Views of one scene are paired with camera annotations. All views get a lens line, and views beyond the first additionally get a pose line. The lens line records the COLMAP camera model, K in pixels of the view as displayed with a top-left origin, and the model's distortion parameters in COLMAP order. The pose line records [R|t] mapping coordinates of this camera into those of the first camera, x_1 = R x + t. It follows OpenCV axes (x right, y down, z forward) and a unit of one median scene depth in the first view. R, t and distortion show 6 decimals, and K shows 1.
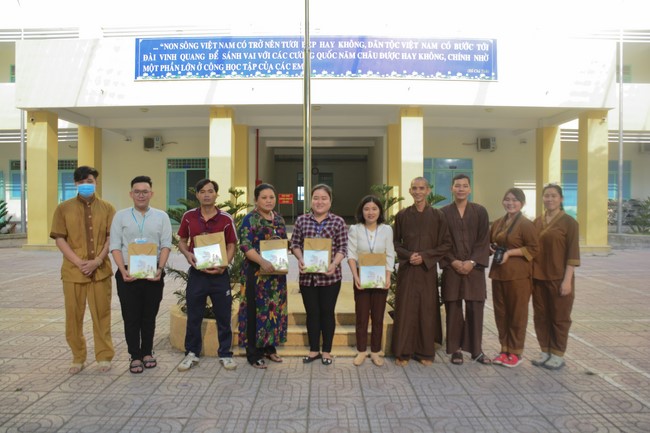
lens RADIAL K [[522.5, 0, 324.9], [0, 522.5, 215.5], [0, 0, 1]] dist [-0.130303, 0.084917]
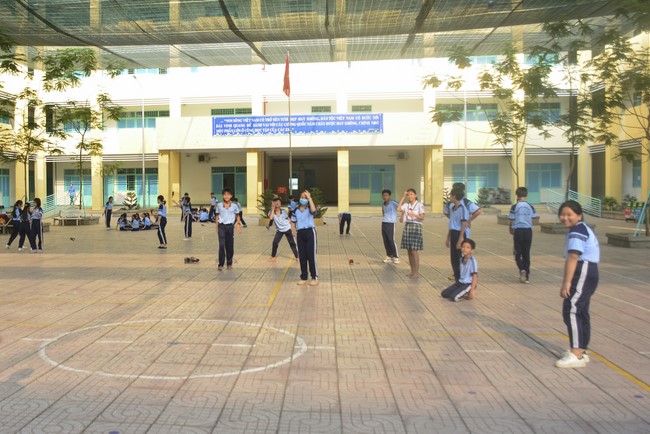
lens RADIAL K [[522.5, 0, 324.9], [0, 522.5, 215.9], [0, 0, 1]] dist [-0.130303, 0.084917]
pose [[0.999889, -0.011460, 0.009487, 0.076296], [0.011231, 0.999652, 0.023864, 0.022391], [-0.009757, -0.023755, 0.999670, -1.177352]]
